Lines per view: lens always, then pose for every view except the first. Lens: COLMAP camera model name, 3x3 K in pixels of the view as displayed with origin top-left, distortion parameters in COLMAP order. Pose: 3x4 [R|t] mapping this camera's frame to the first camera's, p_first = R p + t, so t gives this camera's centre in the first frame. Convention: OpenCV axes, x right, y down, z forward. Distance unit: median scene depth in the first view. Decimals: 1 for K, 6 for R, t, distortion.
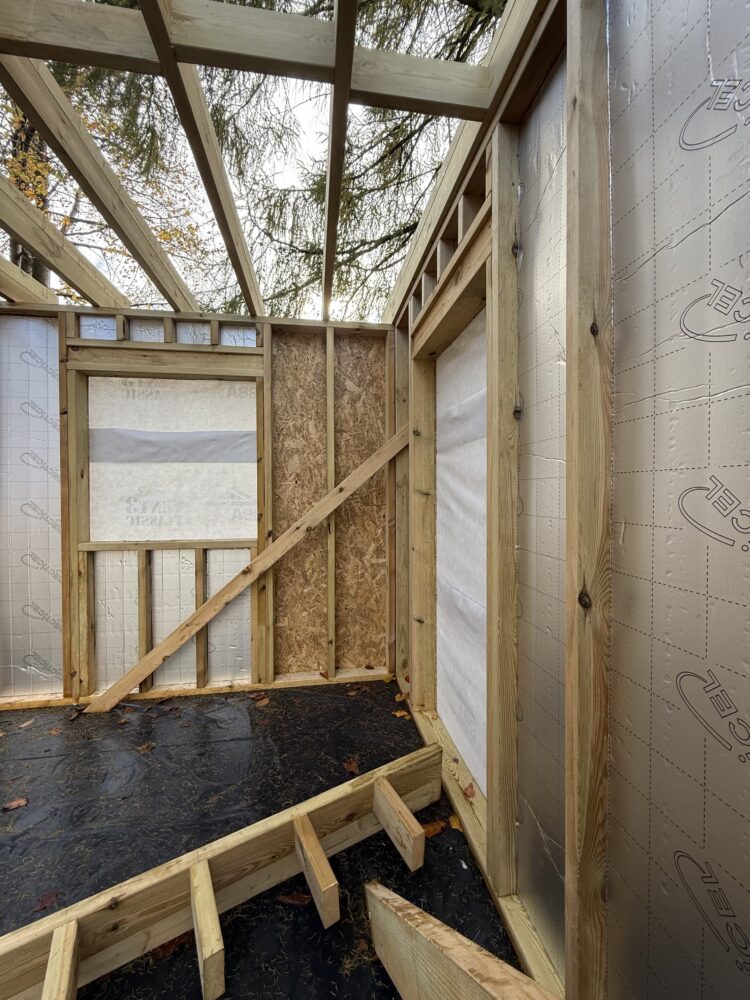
lens RADIAL K [[401.8, 0, 375.2], [0, 401.8, 500.3], [0, 0, 1]] dist [-0.000927, -0.000029]
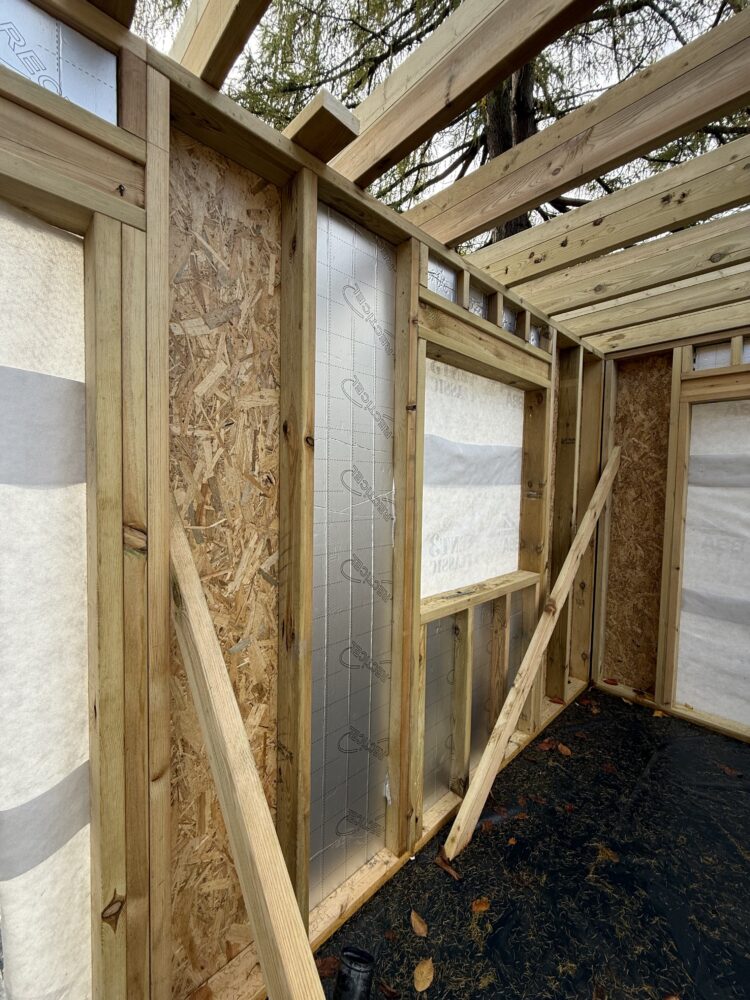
lens RADIAL K [[401.8, 0, 376.9], [0, 401.8, 498.7], [0, 0, 1]] dist [-0.000927, -0.000029]
pose [[0.813119, -0.005459, 0.582071, -1.095367], [-0.014138, 0.999476, 0.029123, -0.087710], [-0.581925, -0.031910, 0.812616, 0.490903]]
